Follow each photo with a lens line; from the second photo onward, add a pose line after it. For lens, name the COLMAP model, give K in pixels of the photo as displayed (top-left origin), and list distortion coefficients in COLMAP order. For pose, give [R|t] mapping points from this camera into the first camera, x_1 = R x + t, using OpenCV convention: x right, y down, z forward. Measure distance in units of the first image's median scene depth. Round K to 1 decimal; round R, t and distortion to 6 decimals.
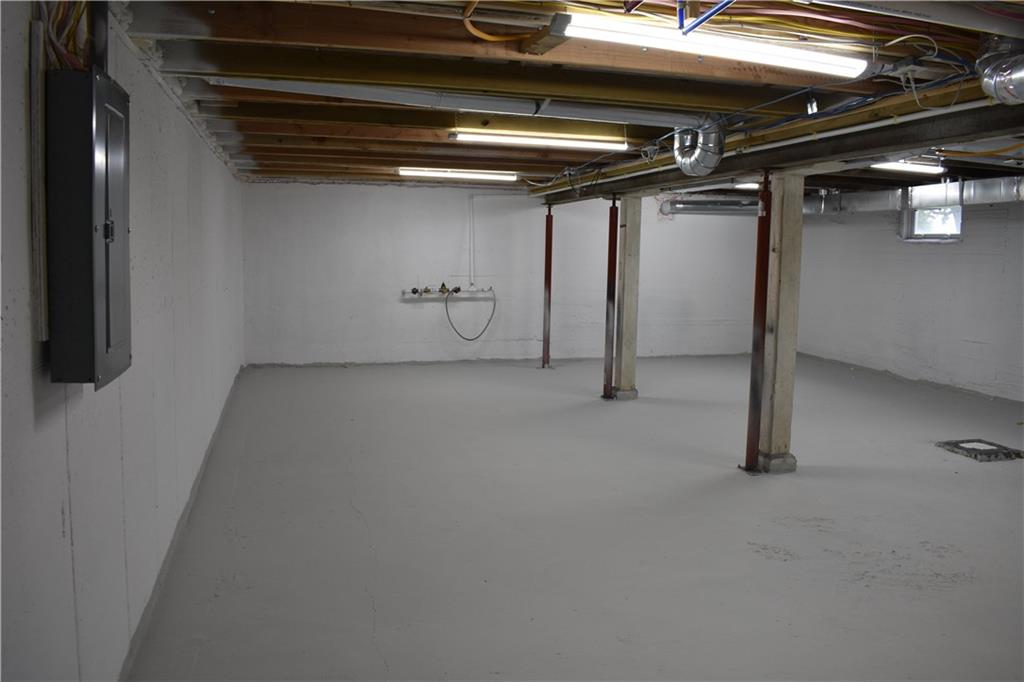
lens RADIAL K [[805.3, 0, 515.1], [0, 805.3, 336.1], [0, 0, 1]] dist [-0.094058, 0.013647]
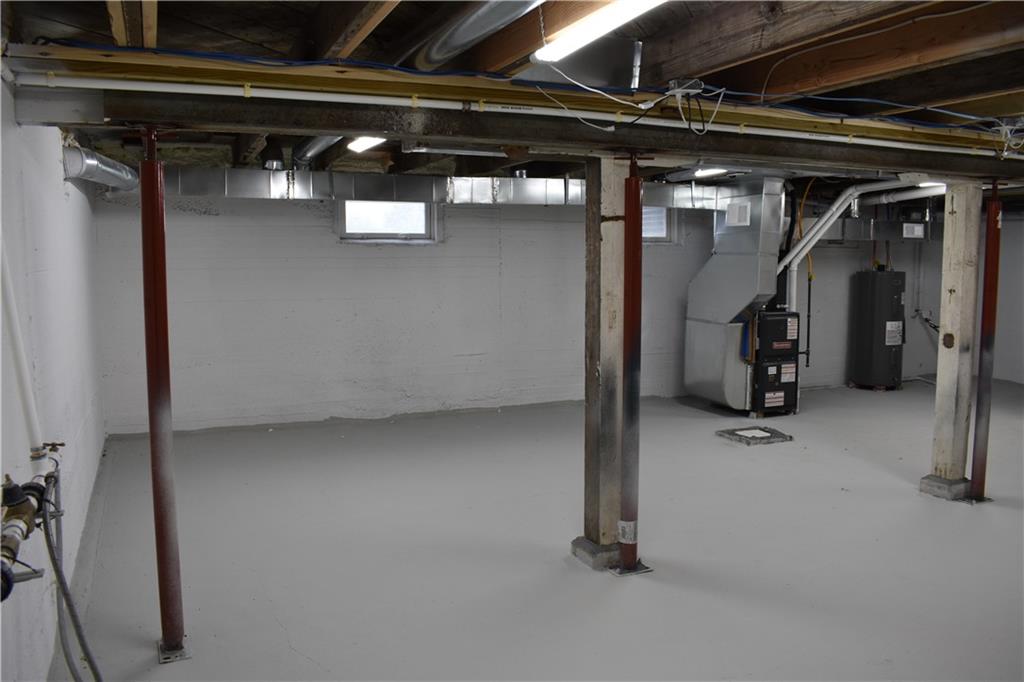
lens RADIAL K [[805.3, 0, 512.4], [0, 805.3, 335.9], [0, 0, 1]] dist [-0.094058, 0.013647]
pose [[-0.144497, -0.114011, 0.982915, -0.461775], [0.105802, 0.985865, 0.129907, -0.182444], [-0.983833, 0.122766, -0.130392, 1.511915]]
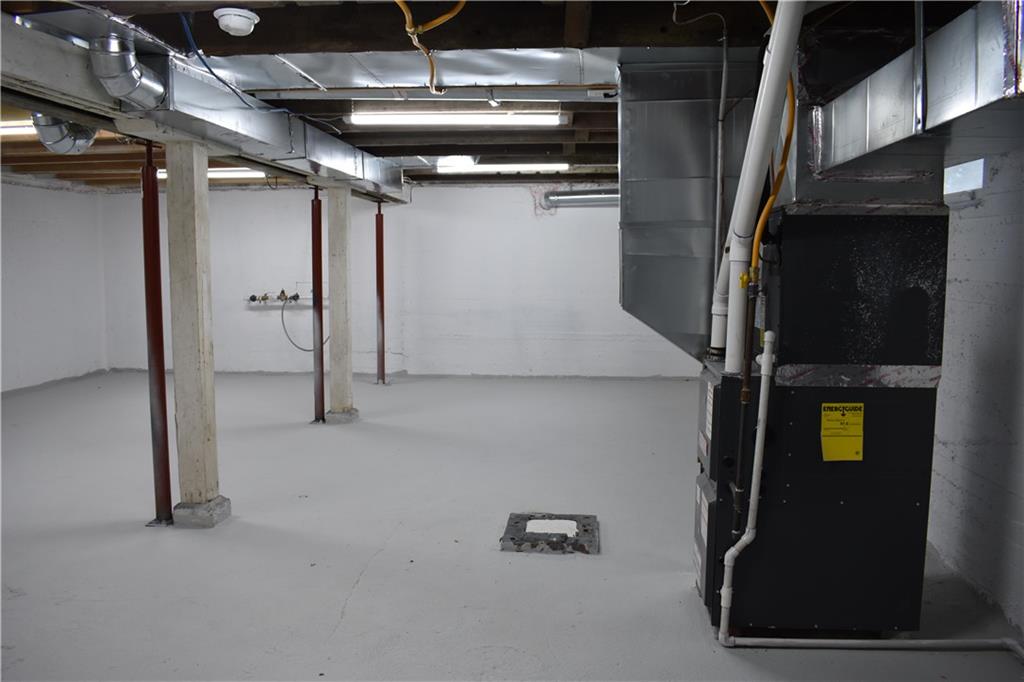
lens RADIAL K [[805.3, 0, 510.9], [0, 805.3, 334.3], [0, 0, 1]] dist [-0.094058, 0.013647]
pose [[0.937114, 0.019219, -0.348495, 0.869866], [-0.025574, 0.999580, -0.013644, -0.013499], [0.348086, 0.021698, 0.937211, 0.374389]]
